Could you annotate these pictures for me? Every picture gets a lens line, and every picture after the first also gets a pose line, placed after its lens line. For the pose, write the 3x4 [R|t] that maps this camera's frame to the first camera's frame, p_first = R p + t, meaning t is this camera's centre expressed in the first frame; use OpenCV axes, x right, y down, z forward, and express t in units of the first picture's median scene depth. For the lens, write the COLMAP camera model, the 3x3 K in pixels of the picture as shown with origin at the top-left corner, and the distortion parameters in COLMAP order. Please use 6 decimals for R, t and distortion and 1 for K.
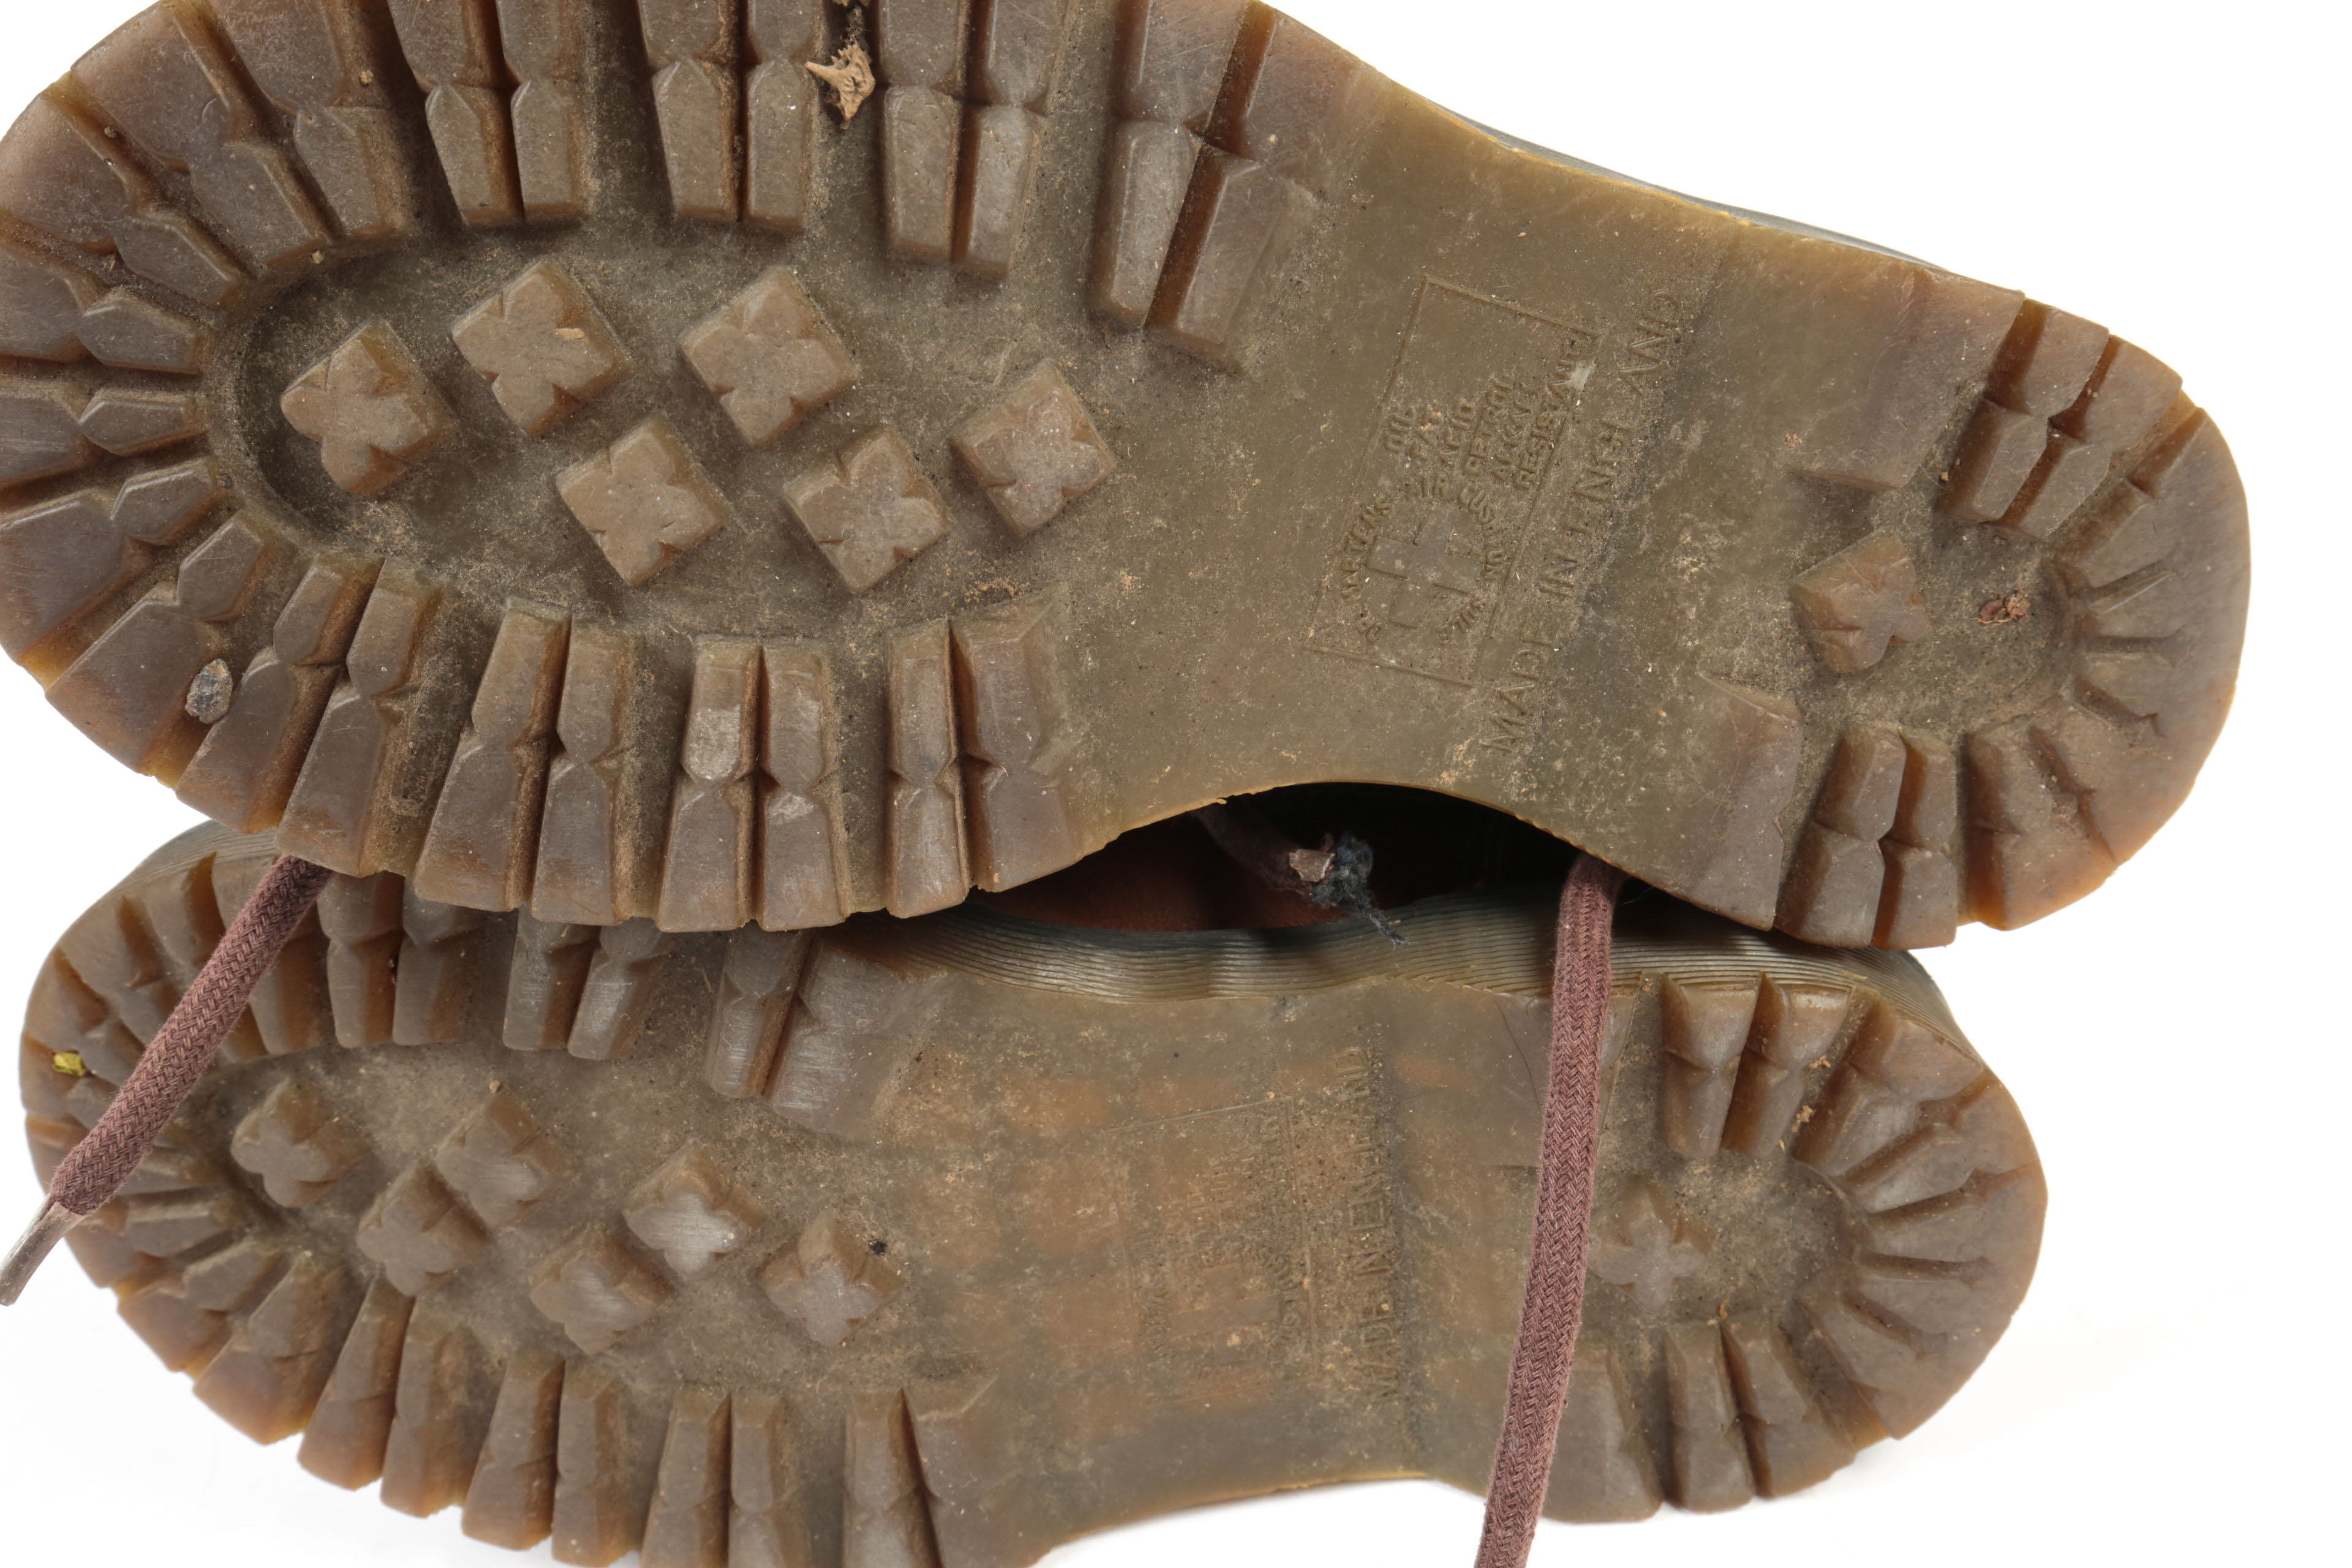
lens RADIAL K [[2131.8, 0, 1176.0], [0, 2131.8, 784.0], [0, 0, 1]] dist [0.033494, -0.009834]
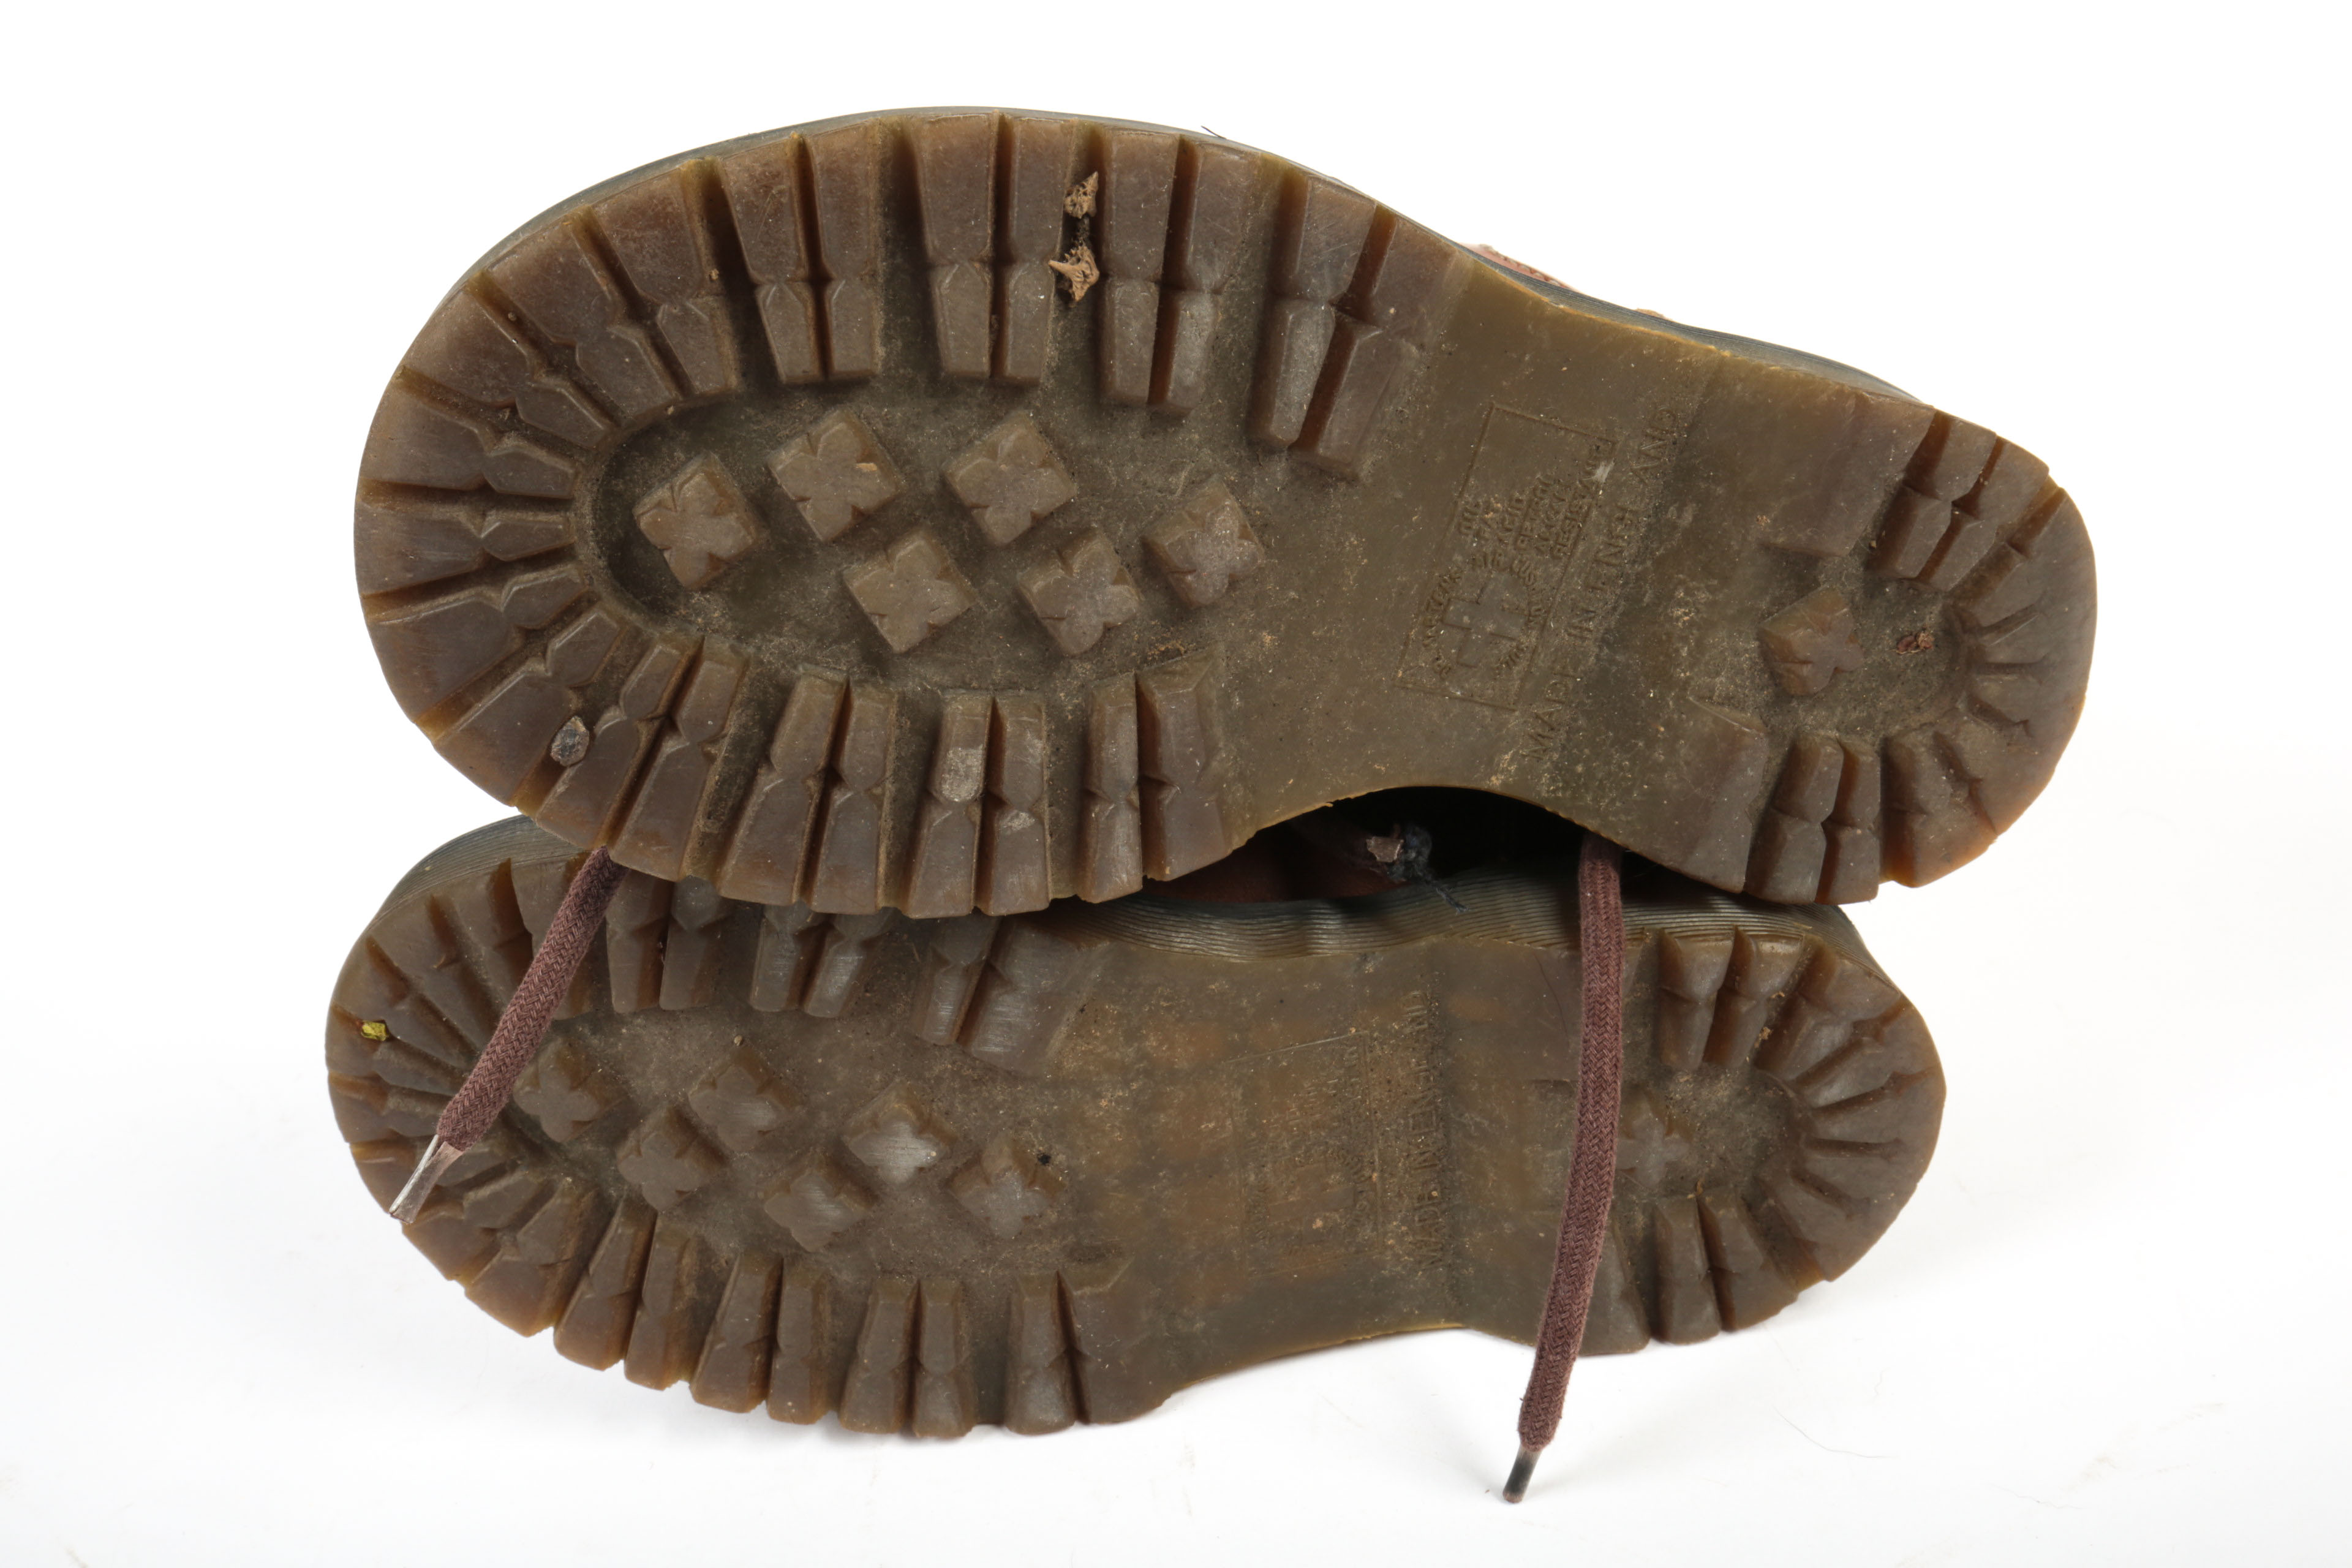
lens RADIAL K [[2131.8, 0, 1176.0], [0, 2131.8, 784.0], [0, 0, 1]] dist [0.033494, -0.009834]
pose [[0.996614, -0.018889, 0.080018, -0.168106], [0.015945, 0.999178, 0.037279, -0.052181], [-0.080656, -0.035877, 0.996096, -0.263327]]
